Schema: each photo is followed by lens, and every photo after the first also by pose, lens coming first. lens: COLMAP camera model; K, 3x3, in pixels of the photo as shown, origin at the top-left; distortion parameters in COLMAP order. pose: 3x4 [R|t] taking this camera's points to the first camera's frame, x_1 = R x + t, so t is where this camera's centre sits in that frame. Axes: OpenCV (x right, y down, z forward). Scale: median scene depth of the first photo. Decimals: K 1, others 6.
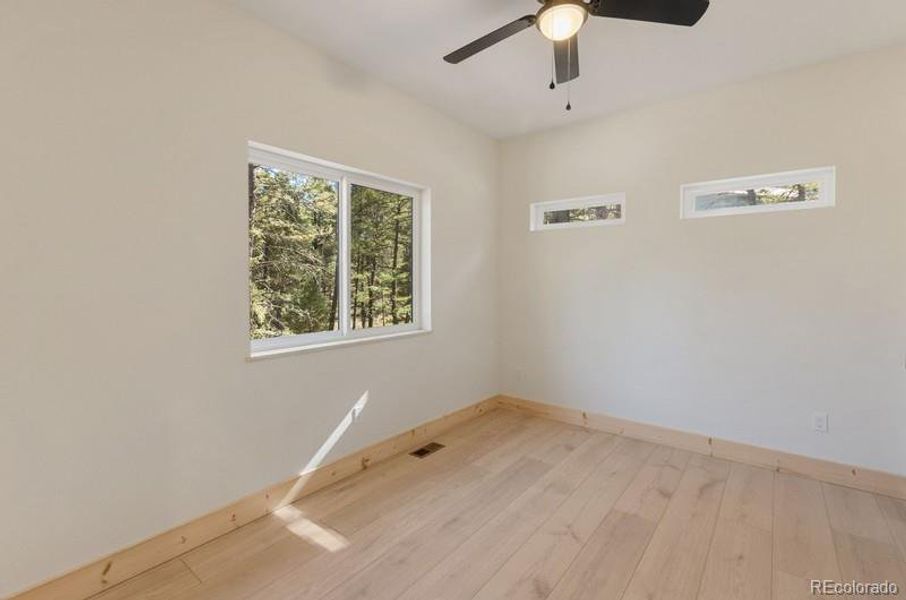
lens RADIAL K [[406.5, 0, 453.5], [0, 406.5, 289.3], [0, 0, 1]] dist [-0.000325, -0.000177]
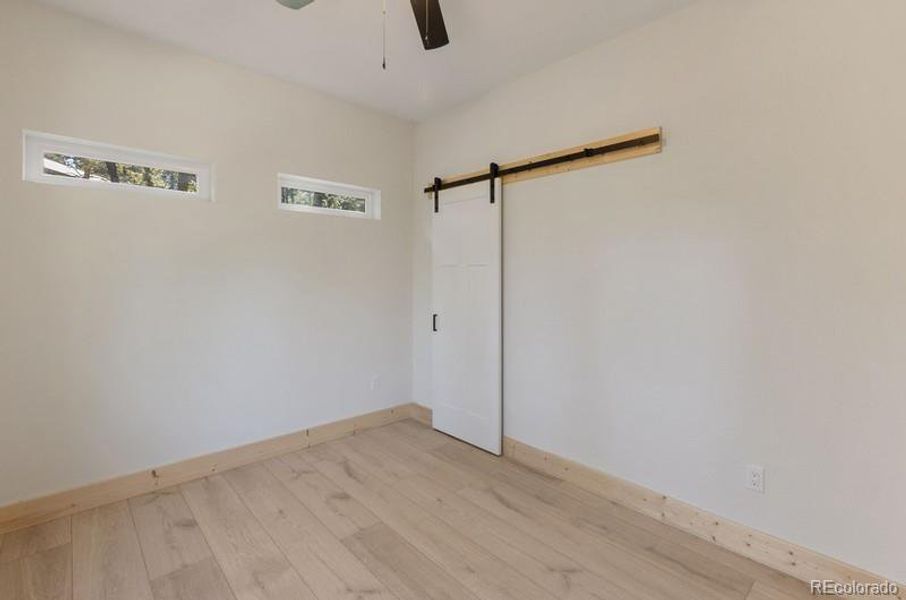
lens RADIAL K [[414.8, 0, 453.4], [0, 414.8, 273.2], [0, 0, 1]] dist [-0.000524, -0.000543]
pose [[0.152653, 0.003355, 0.988274, -0.357615], [0.014942, 0.999872, -0.005703, -0.013555], [-0.988167, 0.015638, 0.152583, 0.505161]]
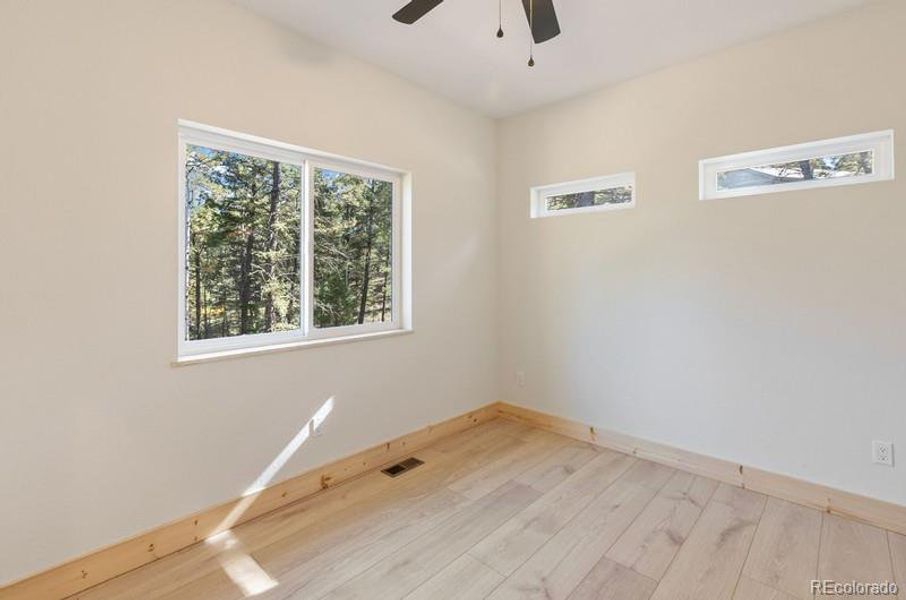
lens RADIAL K [[414.8, 0, 453.4], [0, 414.8, 273.2], [0, 0, 1]] dist [-0.000524, -0.000543]
pose [[0.996330, -0.002736, -0.085549, 0.133357], [0.000847, 0.999755, -0.022110, -0.004522], [0.085589, 0.021956, 0.996089, 0.114587]]
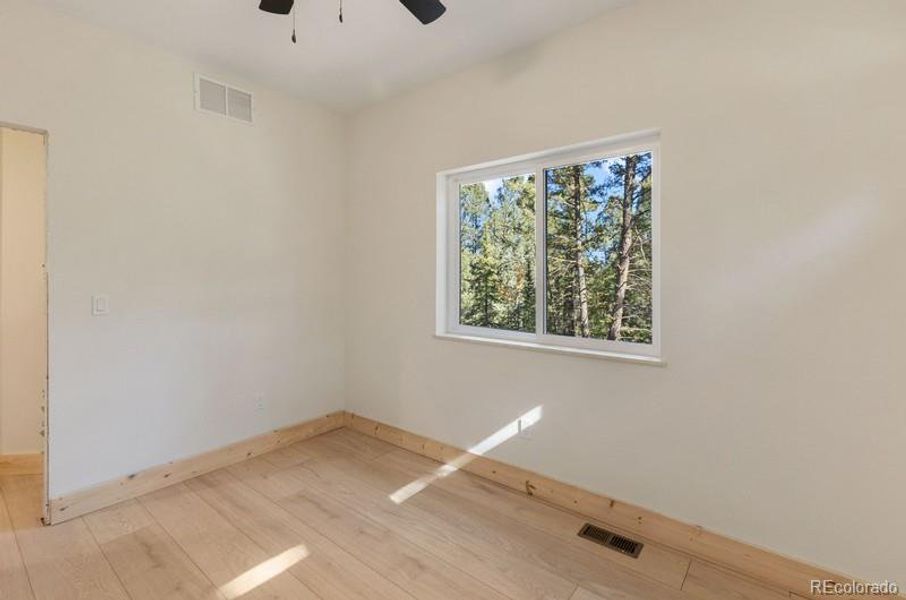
lens RADIAL K [[414.8, 0, 453.4], [0, 414.8, 273.2], [0, 0, 1]] dist [-0.000524, -0.000543]
pose [[-0.012838, -0.002375, -0.999915, 0.655075], [-0.019110, 0.999815, -0.002129, -0.026989], [0.999735, 0.019081, -0.012882, 0.814692]]
